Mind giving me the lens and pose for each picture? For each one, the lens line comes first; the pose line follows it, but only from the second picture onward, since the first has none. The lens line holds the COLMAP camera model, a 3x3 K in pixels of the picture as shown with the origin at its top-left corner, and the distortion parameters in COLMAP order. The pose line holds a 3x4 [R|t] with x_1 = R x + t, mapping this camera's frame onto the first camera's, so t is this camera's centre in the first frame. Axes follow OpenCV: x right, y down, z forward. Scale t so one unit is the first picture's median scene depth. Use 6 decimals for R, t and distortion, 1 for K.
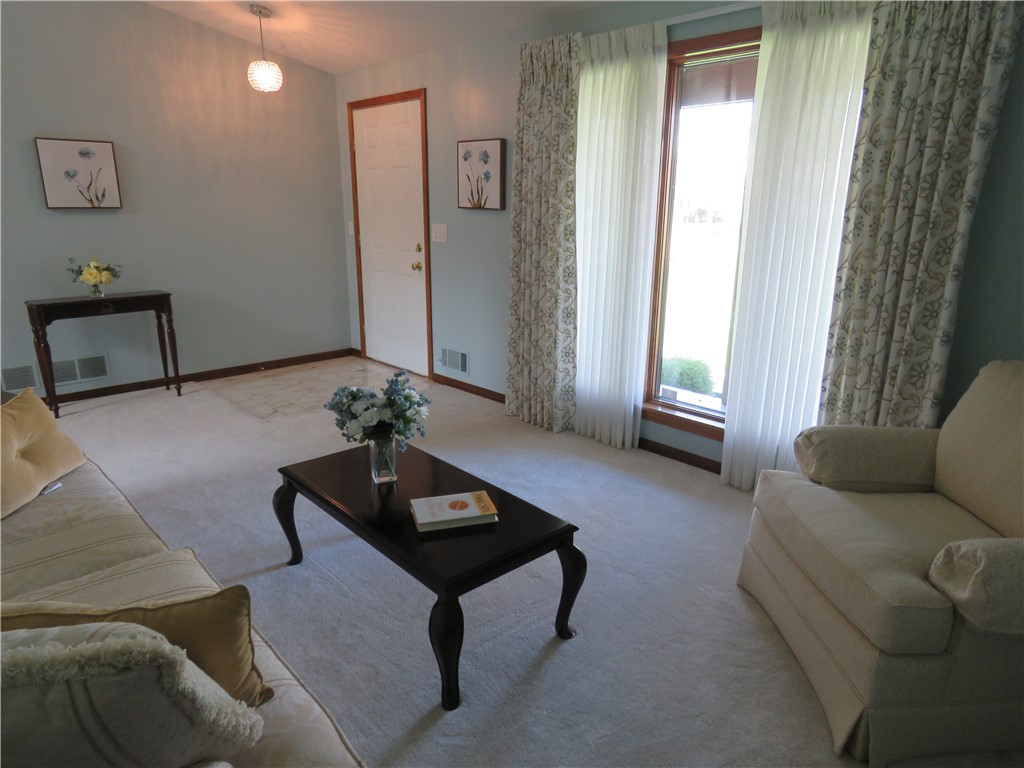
lens RADIAL K [[650.3, 0, 512.8], [0, 650.3, 386.7], [0, 0, 1]] dist [-0.006794, -0.002664]
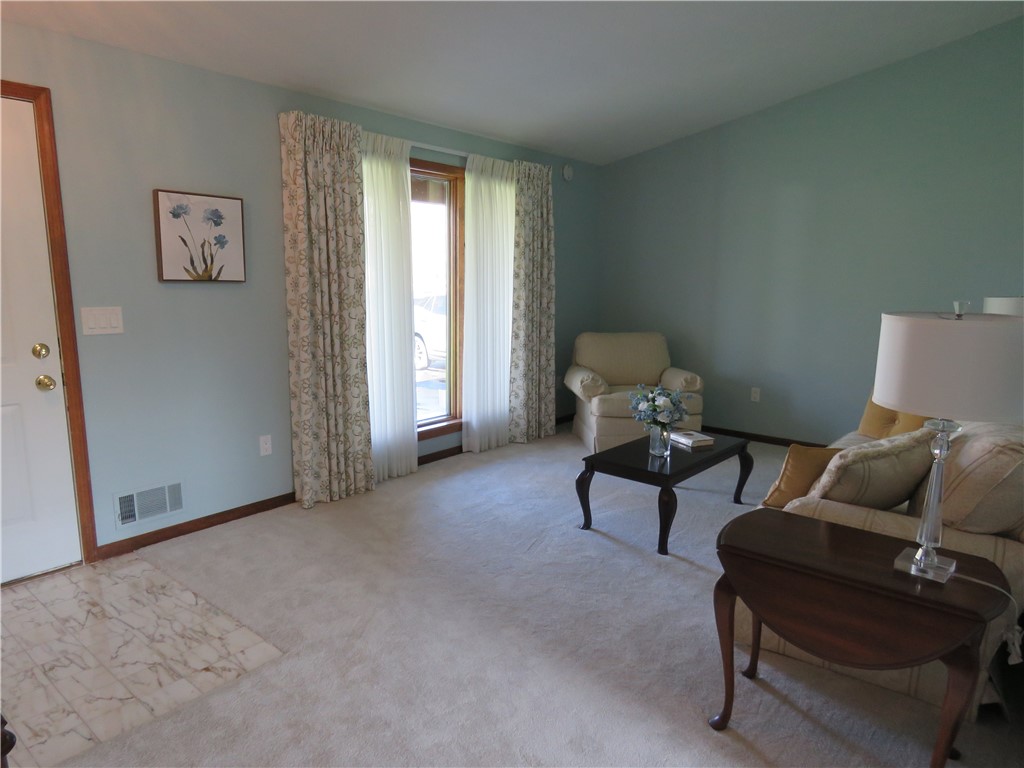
lens RADIAL K [[650.3, 0, 512.8], [0, 650.3, 386.7], [0, 0, 1]] dist [-0.006794, -0.002664]
pose [[-0.119338, -0.179567, 0.976480, -0.876631], [0.263393, 0.942543, 0.205516, -0.221432], [-0.957279, 0.281724, -0.065184, 0.747657]]
